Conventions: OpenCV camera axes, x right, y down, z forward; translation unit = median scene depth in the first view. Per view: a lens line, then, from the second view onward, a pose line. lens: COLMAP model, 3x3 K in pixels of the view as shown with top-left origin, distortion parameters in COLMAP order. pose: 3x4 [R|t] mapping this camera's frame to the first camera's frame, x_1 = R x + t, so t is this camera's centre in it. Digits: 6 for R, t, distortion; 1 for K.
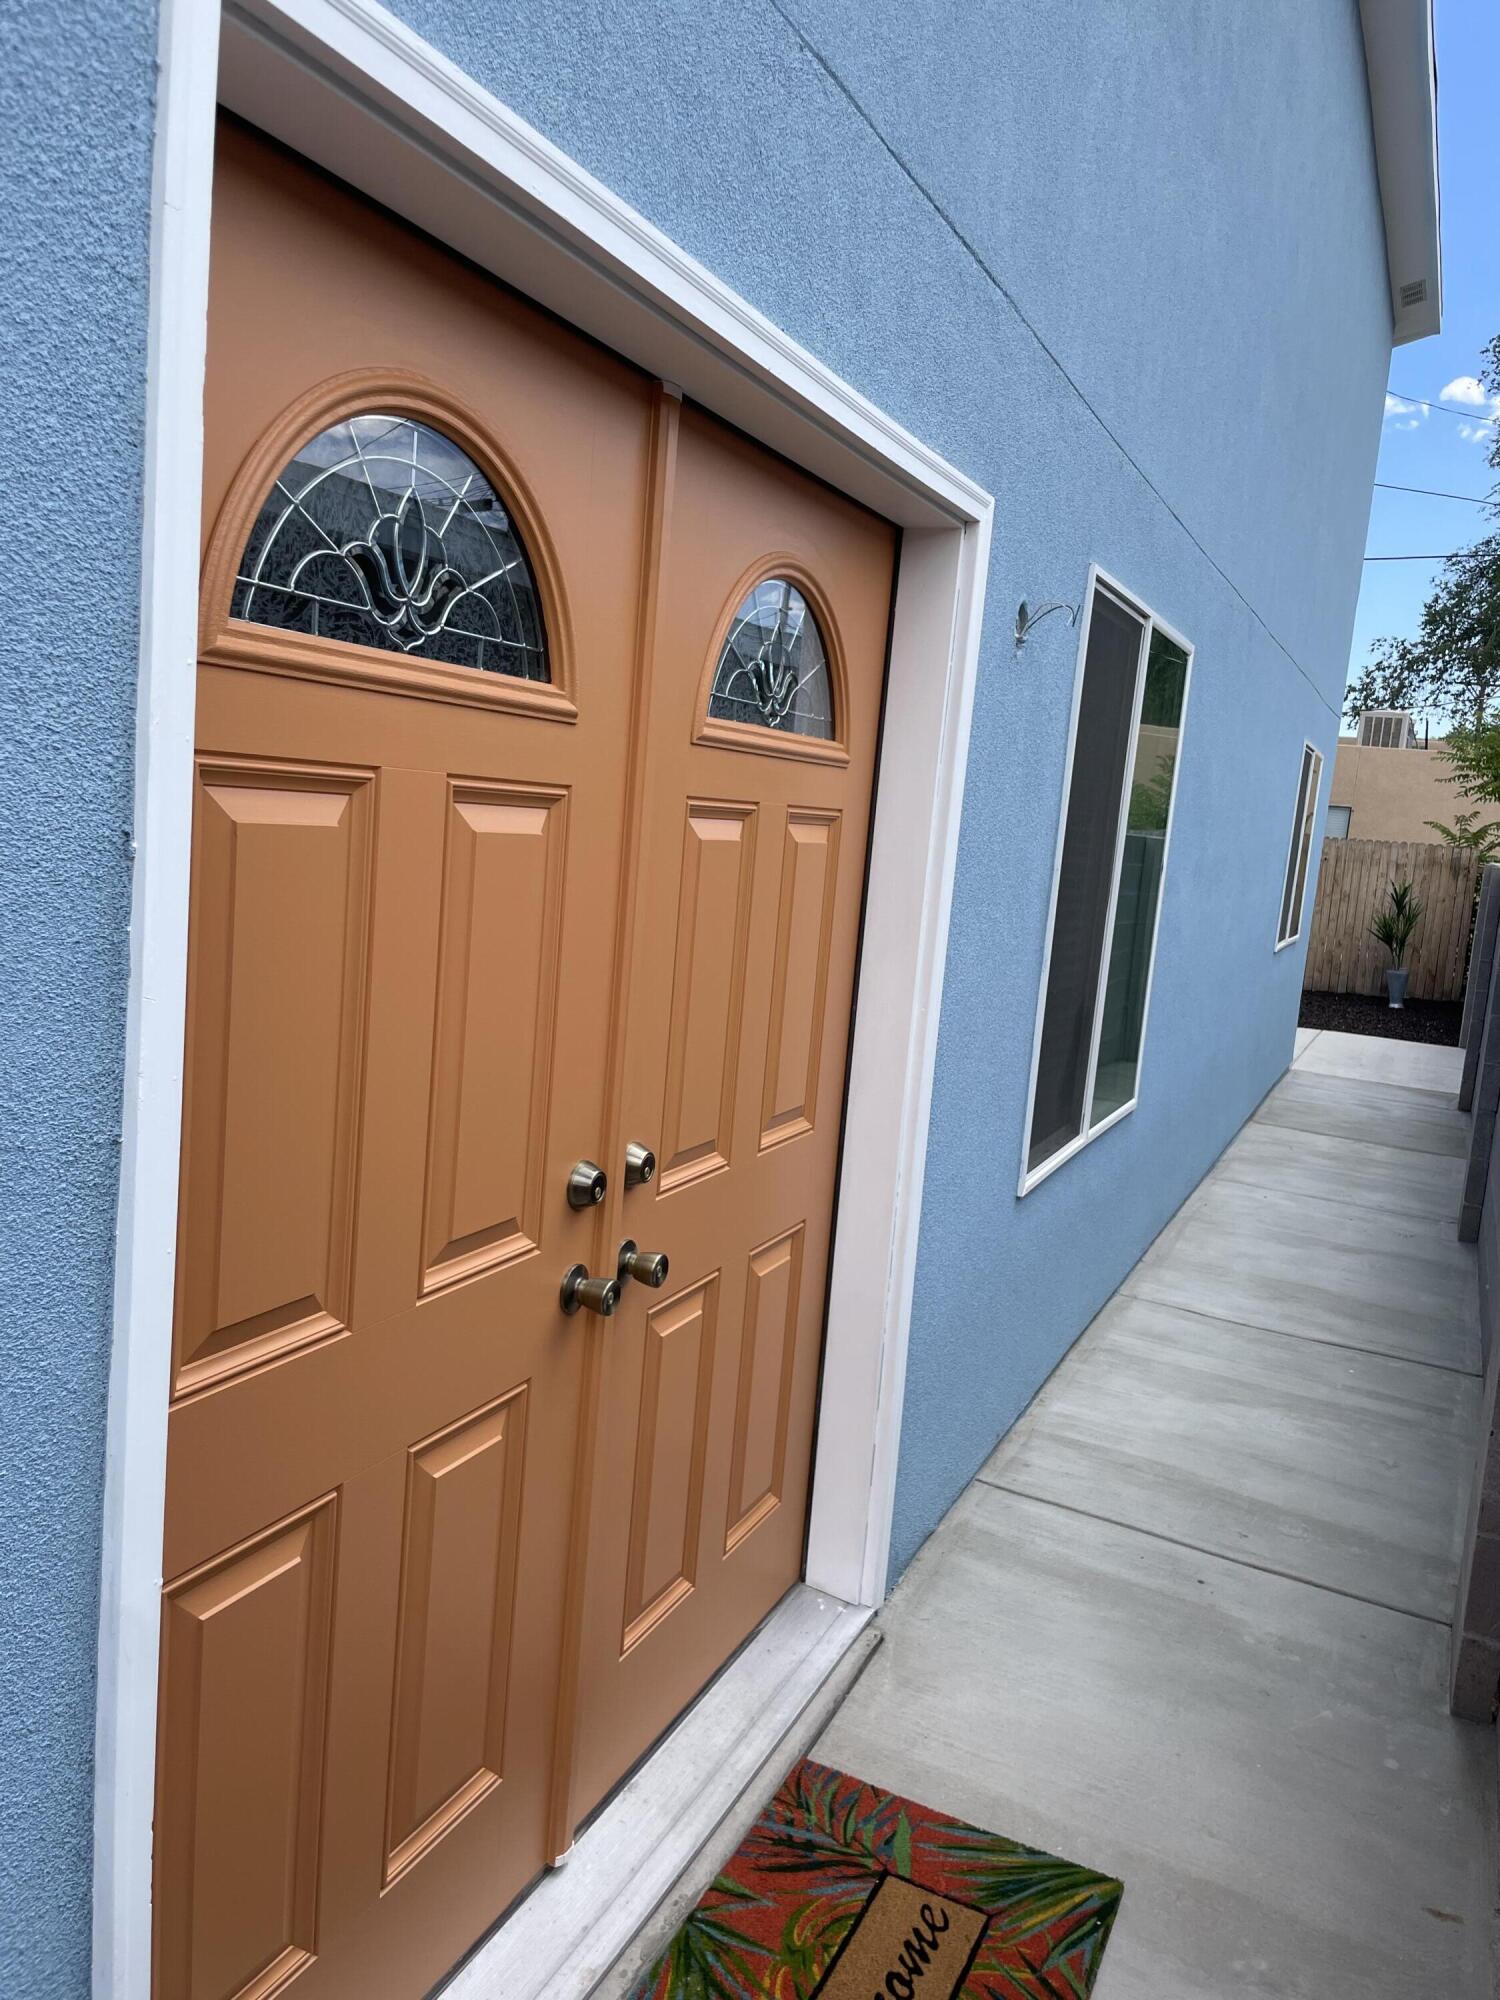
lens RADIAL K [[1568.3, 0, 748.9], [0, 1568.3, 1003.7], [0, 0, 1]] dist [0.048455, -0.026016]
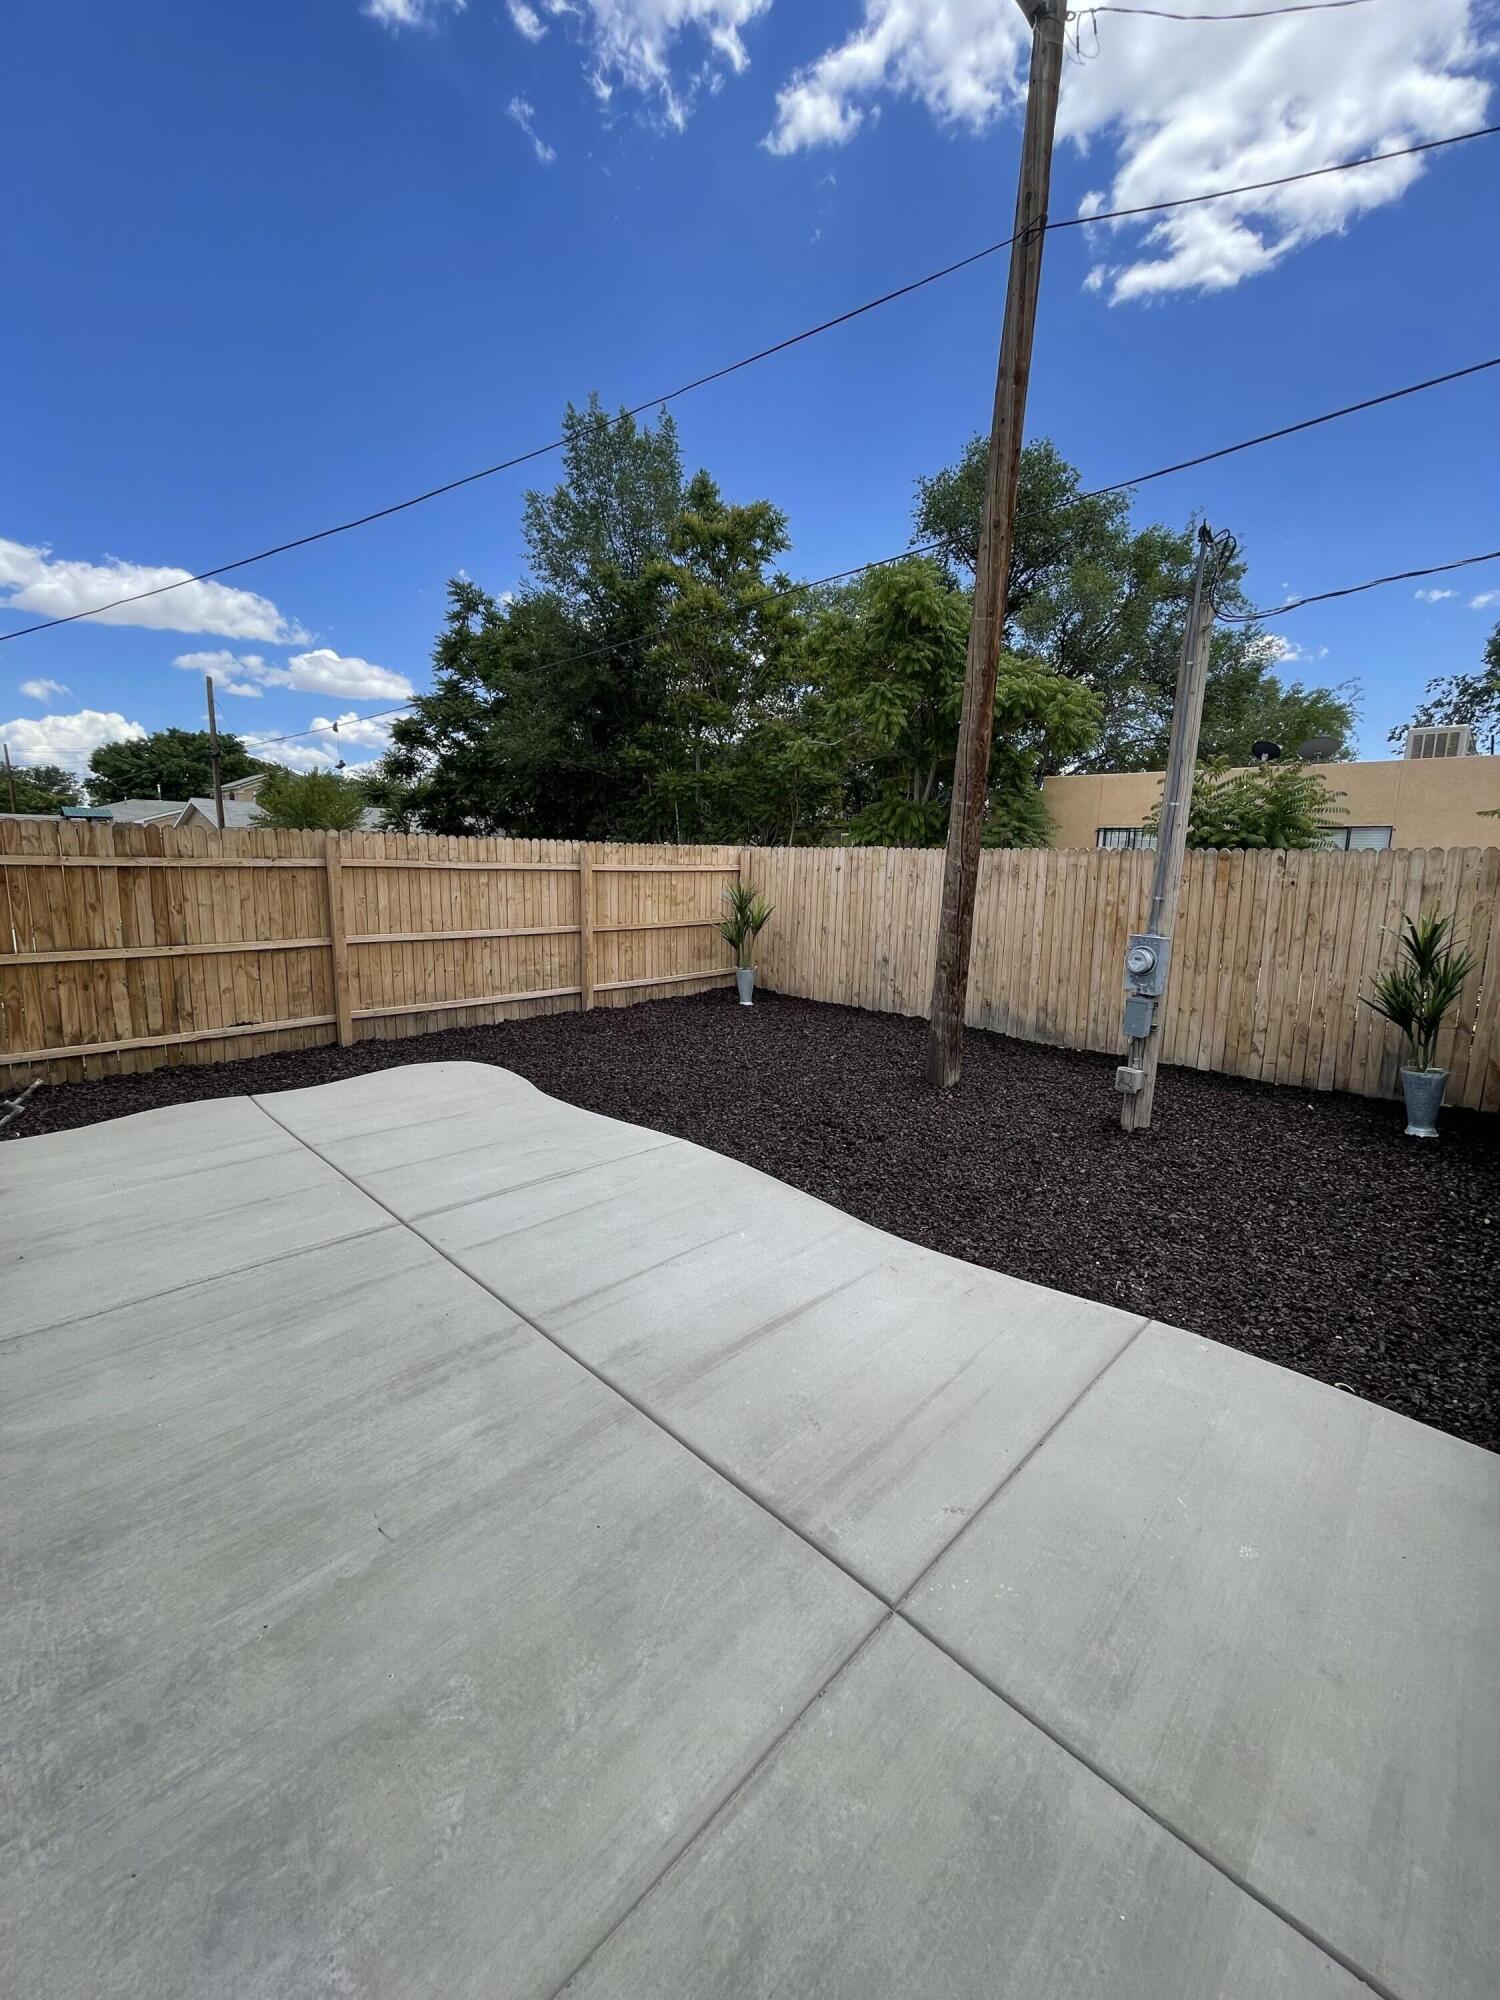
lens RADIAL K [[800.8, 0, 745.2], [0, 800.8, 989.4], [0, 0, 1]] dist [0.000160, 0.000022]
pose [[0.938934, -0.017728, -0.343640, 0.268344], [0.021410, 0.999747, 0.006923, -0.055668], [0.343430, -0.013858, 0.939076, 0.616232]]
